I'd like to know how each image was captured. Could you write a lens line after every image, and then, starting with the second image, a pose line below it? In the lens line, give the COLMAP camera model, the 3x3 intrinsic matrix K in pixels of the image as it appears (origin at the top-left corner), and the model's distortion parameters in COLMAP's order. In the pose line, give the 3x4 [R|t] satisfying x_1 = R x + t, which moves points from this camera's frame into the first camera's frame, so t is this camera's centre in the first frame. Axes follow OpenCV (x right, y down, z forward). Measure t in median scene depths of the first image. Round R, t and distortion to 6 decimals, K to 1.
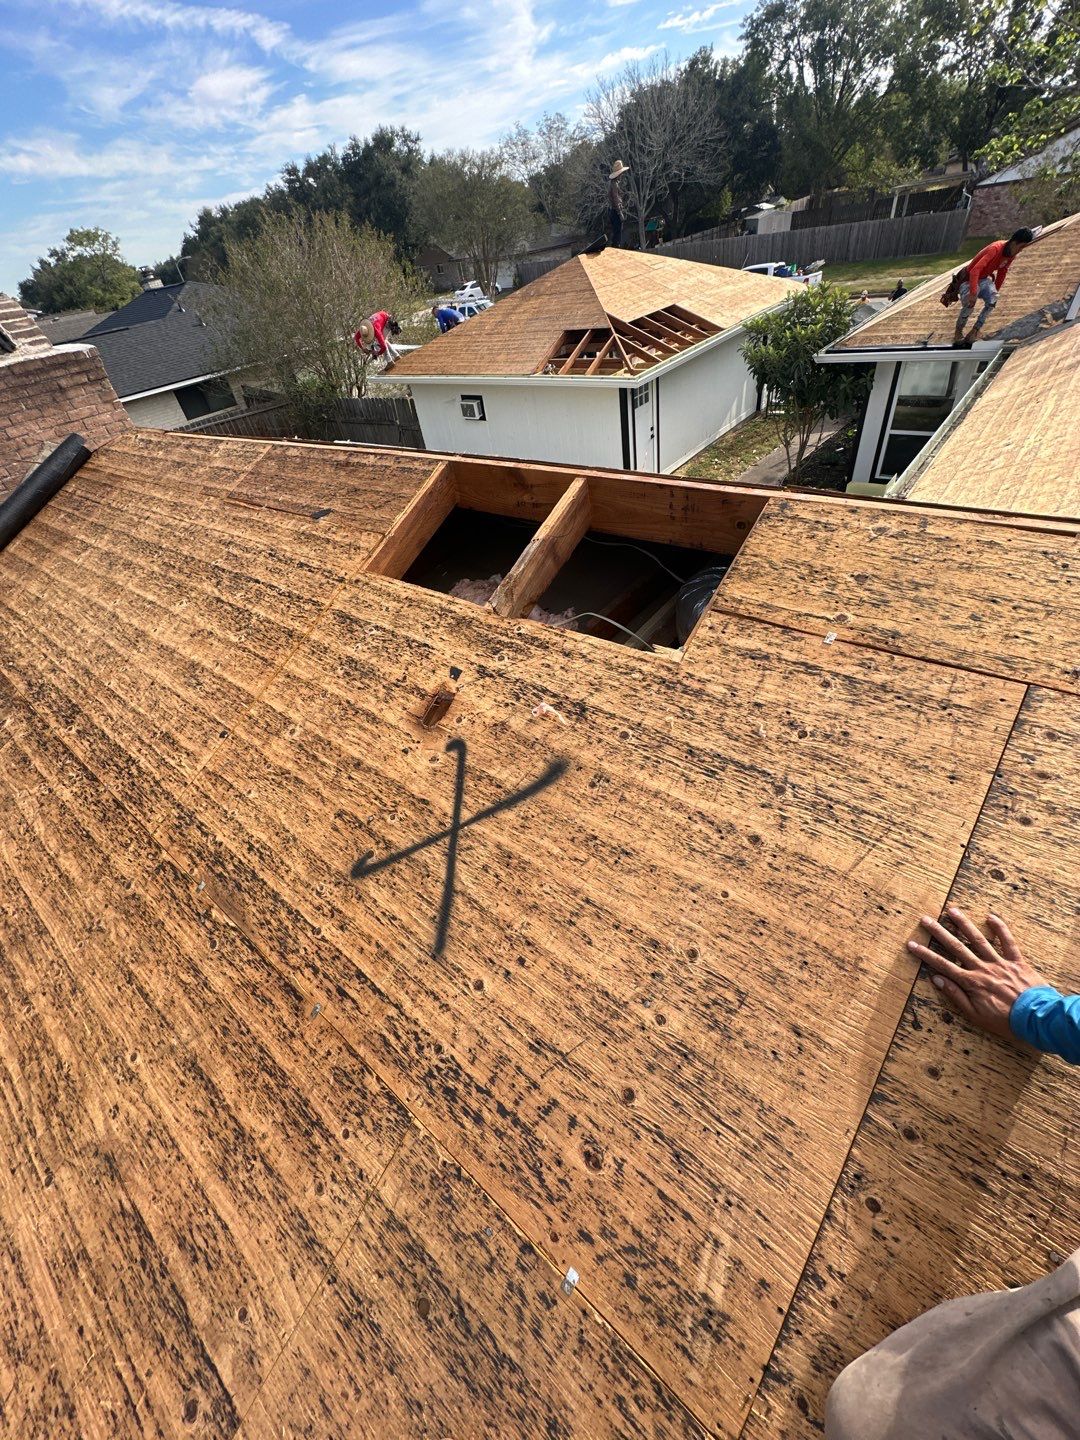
lens RADIAL K [[576.2, 0, 543.1], [0, 576.2, 720.3], [0, 0, 1]] dist [-0.001184, -0.000689]
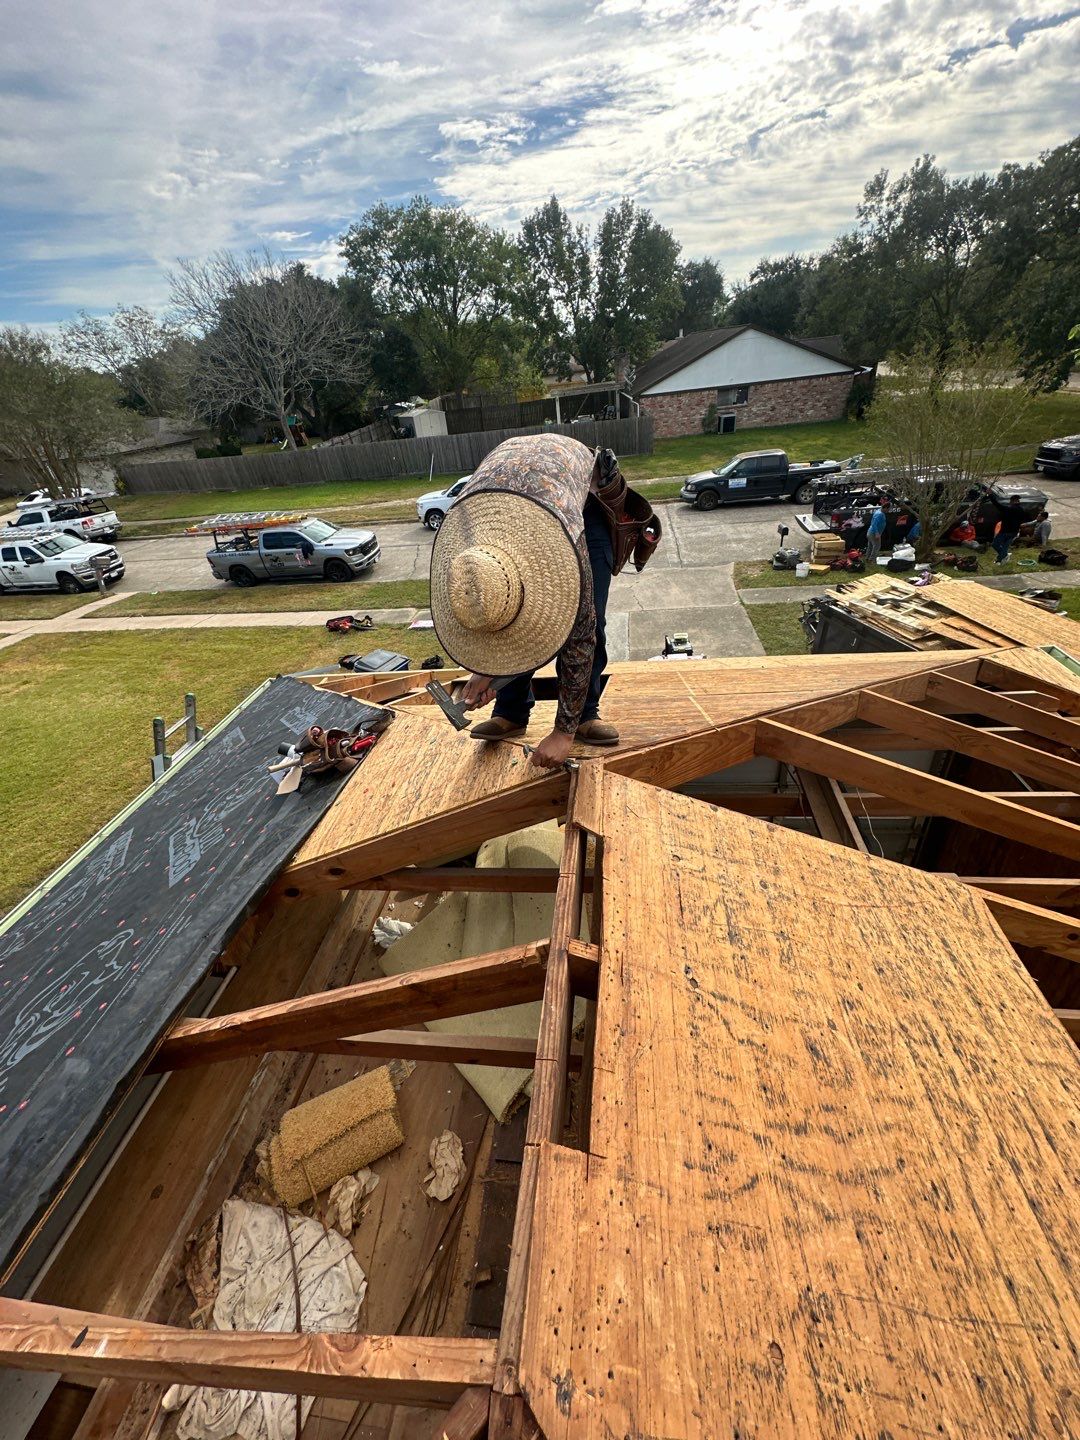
lens RADIAL K [[576.2, 0, 543.6], [0, 576.2, 720.4], [0, 0, 1]] dist [-0.001184, -0.000689]
pose [[0.856891, -0.229798, 0.461444, 0.009364], [0.326154, 0.934878, -0.140094, -0.181085], [-0.399200, 0.270547, 0.876039, 0.196256]]
